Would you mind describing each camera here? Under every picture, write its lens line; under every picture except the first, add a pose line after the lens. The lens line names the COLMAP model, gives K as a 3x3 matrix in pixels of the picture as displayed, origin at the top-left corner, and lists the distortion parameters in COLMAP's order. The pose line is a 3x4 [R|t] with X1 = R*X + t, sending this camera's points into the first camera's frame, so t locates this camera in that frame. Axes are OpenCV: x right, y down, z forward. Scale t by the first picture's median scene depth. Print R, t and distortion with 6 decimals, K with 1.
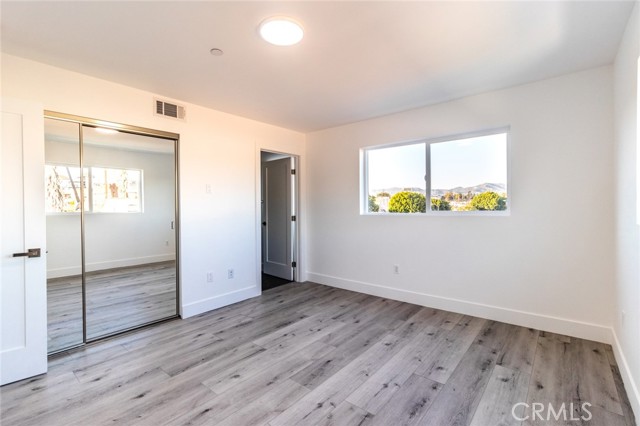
lens RADIAL K [[299.7, 0, 318.6], [0, 299.7, 208.1], [0, 0, 1]] dist [0.001869, -0.000096]
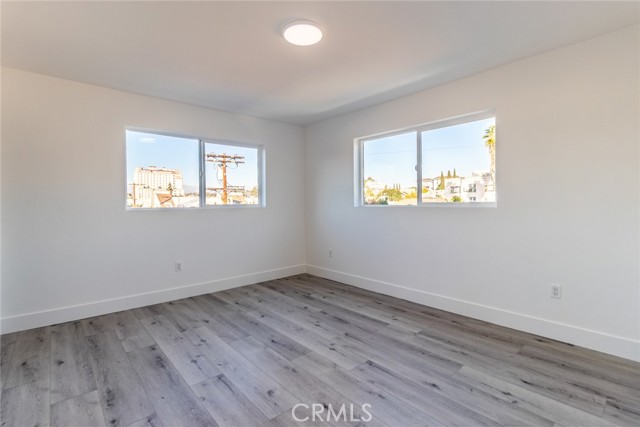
lens RADIAL K [[299.7, 0, 318.6], [0, 299.7, 208.6], [0, 0, 1]] dist [0.001869, -0.000096]
pose [[0.147775, -0.010426, 0.988966, -0.837045], [0.011937, 0.999890, 0.008758, 0.017459], [-0.988949, 0.010511, 0.147884, 0.551616]]
